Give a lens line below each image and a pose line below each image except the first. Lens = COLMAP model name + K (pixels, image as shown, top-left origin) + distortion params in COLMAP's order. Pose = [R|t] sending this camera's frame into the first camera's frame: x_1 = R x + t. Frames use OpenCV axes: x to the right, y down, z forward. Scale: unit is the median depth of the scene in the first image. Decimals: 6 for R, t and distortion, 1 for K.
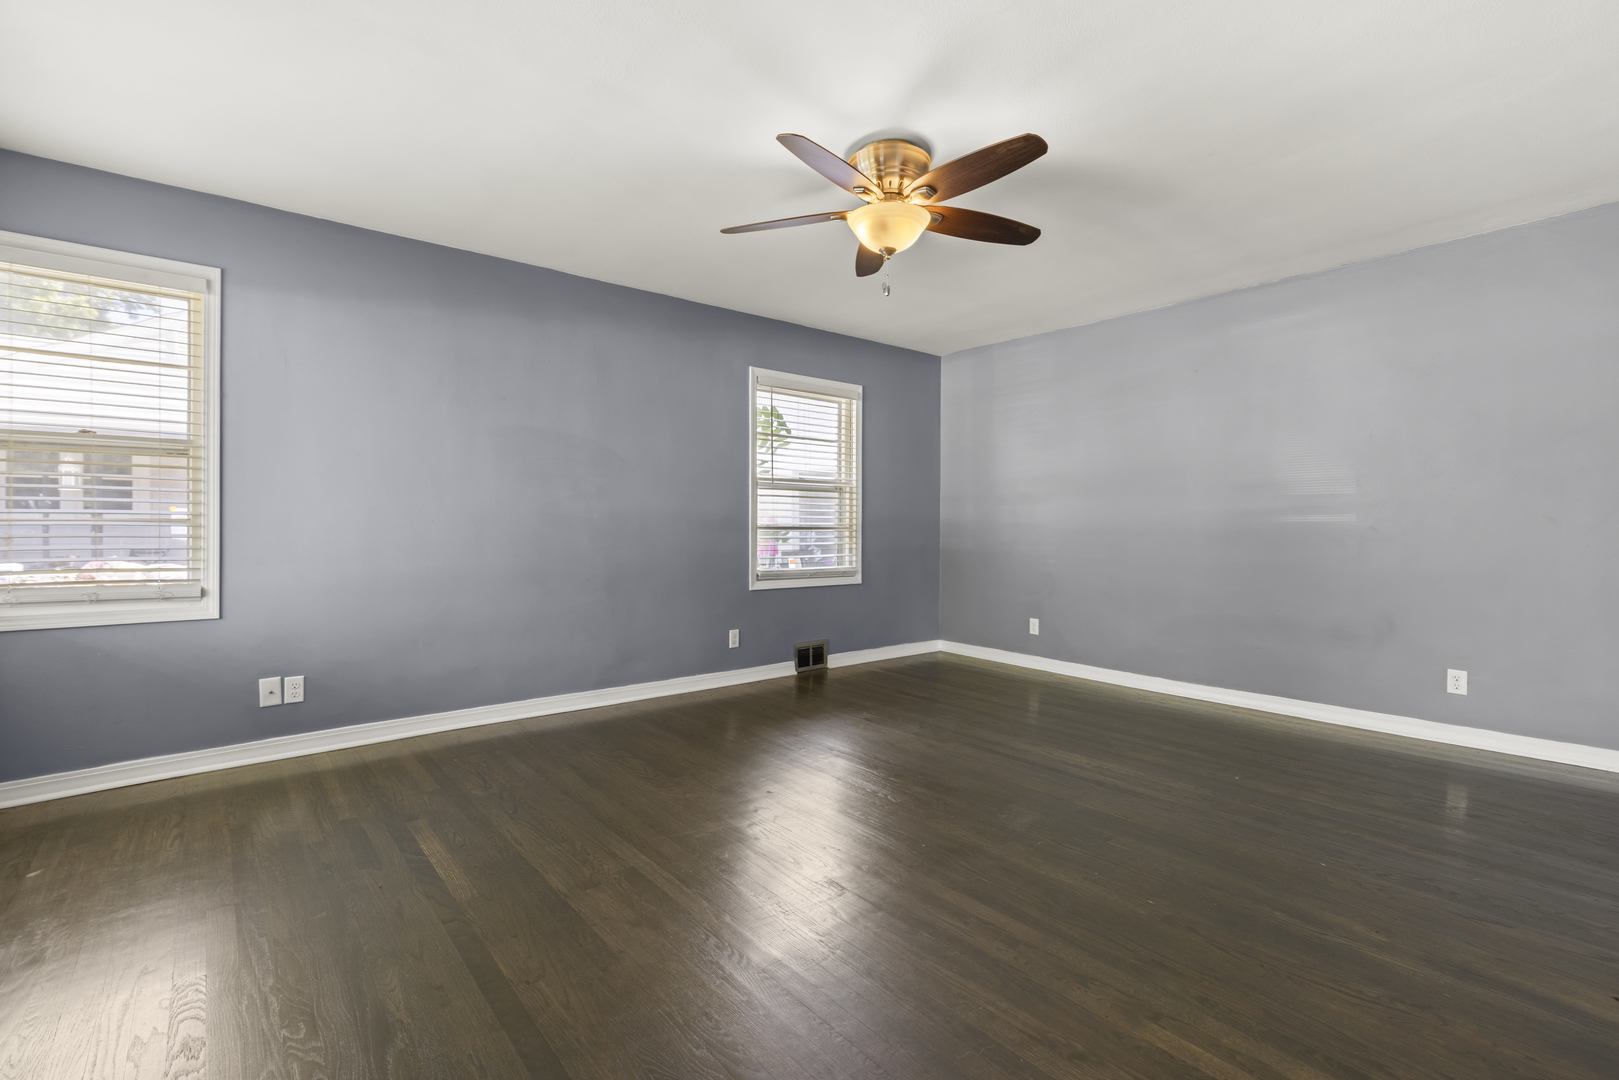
lens RADIAL K [[727.8, 0, 815.5], [0, 727.8, 537.2], [0, 0, 1]] dist [-0.002723, -0.000064]
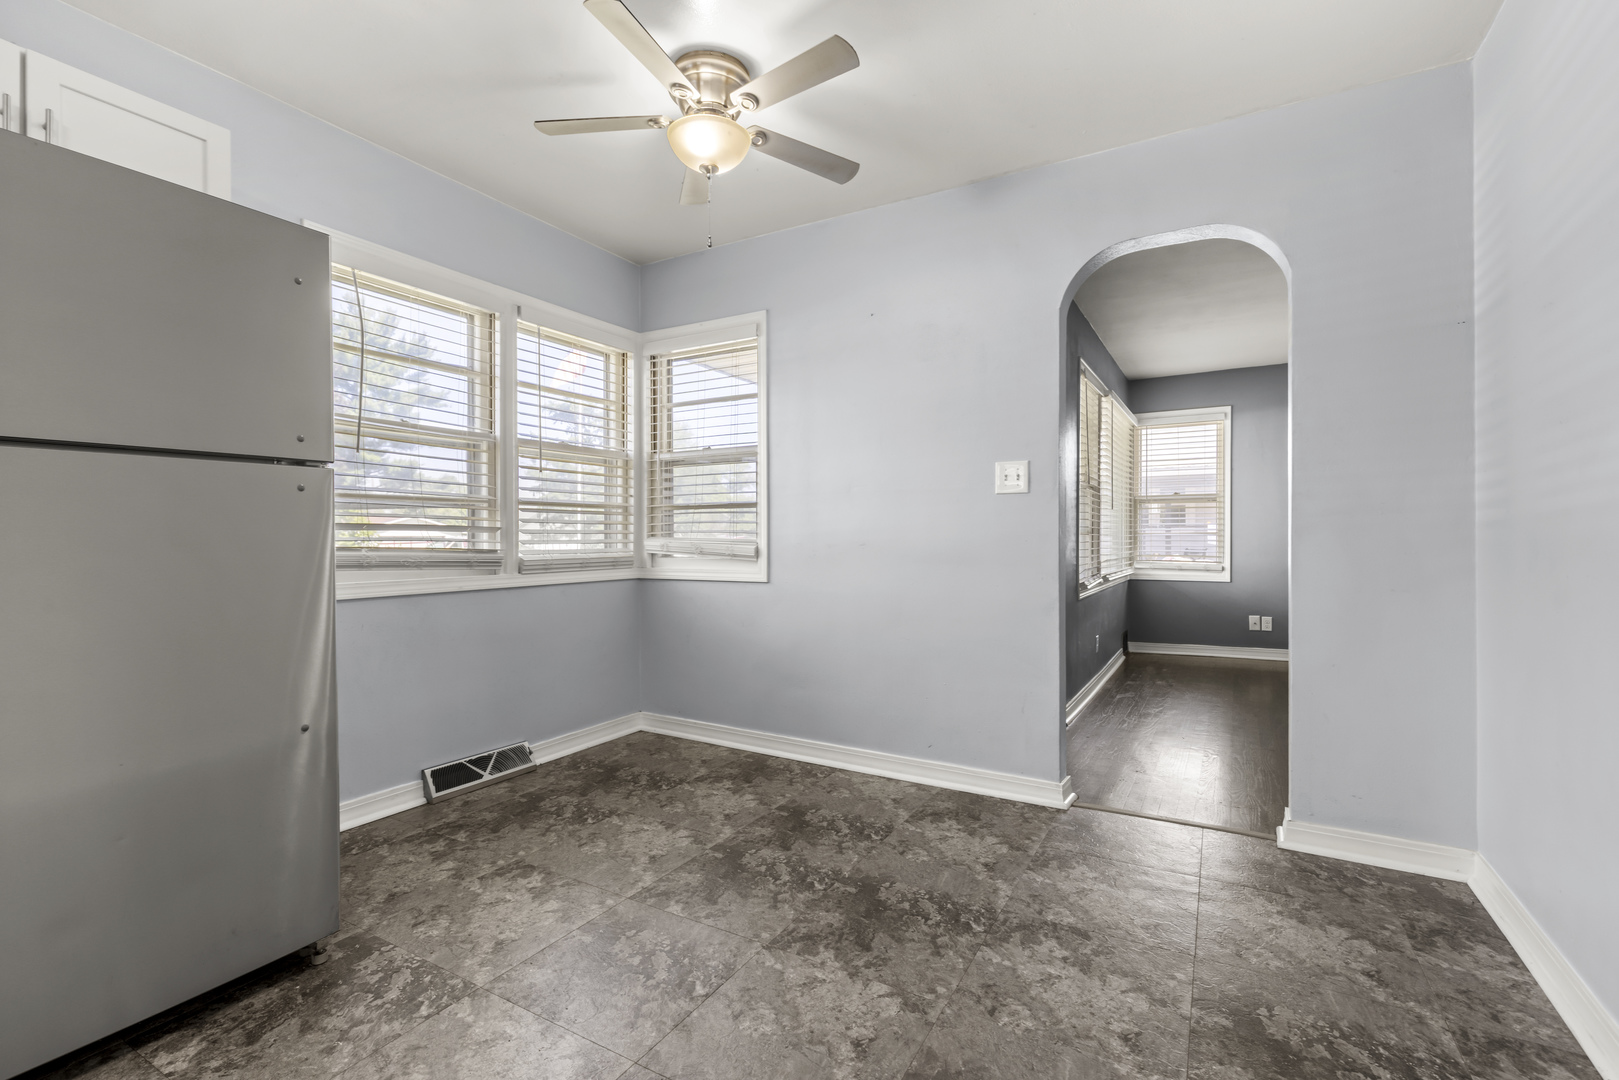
lens RADIAL K [[746.5, 0, 809.5], [0, 746.5, 540.0], [0, 0, 1]] dist [0.014609, 0.000529]
pose [[0.350896, -0.006218, -0.936394, 0.497176], [-0.004955, 0.999952, -0.008497, 0.014910], [0.936401, 0.007622, 0.350848, -0.568938]]
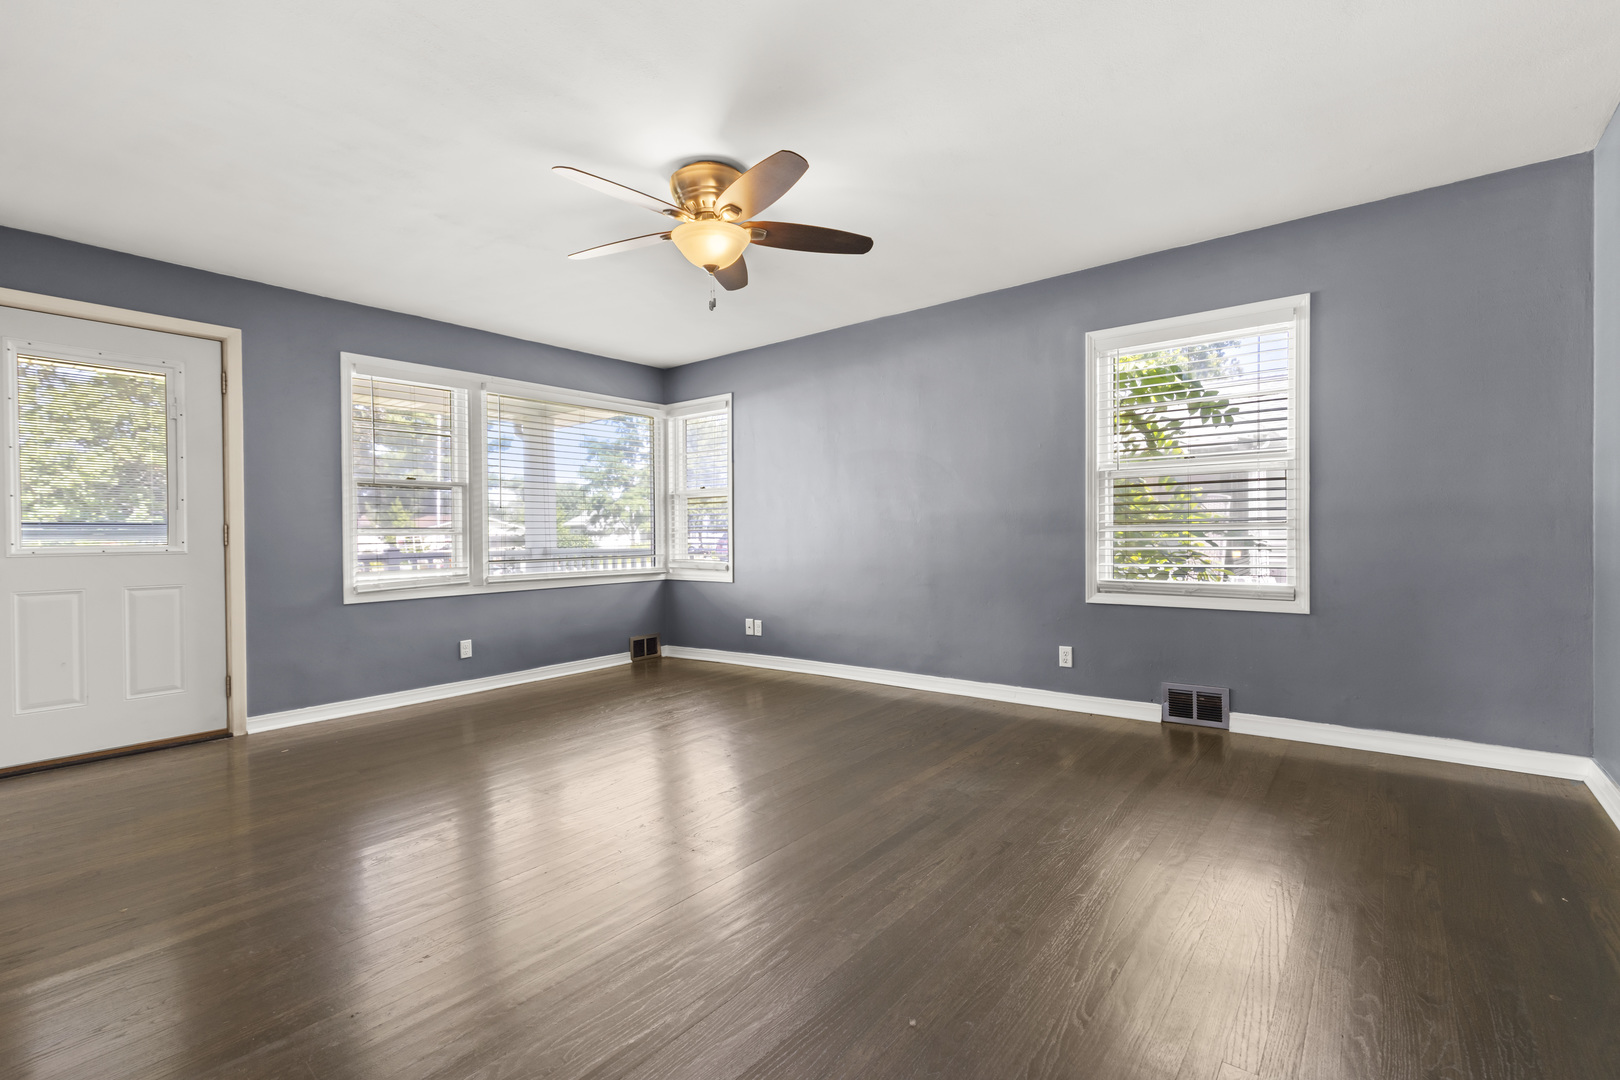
lens RADIAL K [[728.3, 0, 816.0], [0, 728.3, 537.2], [0, 0, 1]] dist [-0.002723, -0.000064]
pose [[0.198722, -0.005682, -0.980039, 0.748359], [-0.002947, 0.999975, -0.006395, 0.005551], [0.980052, 0.004159, 0.198700, 0.602886]]
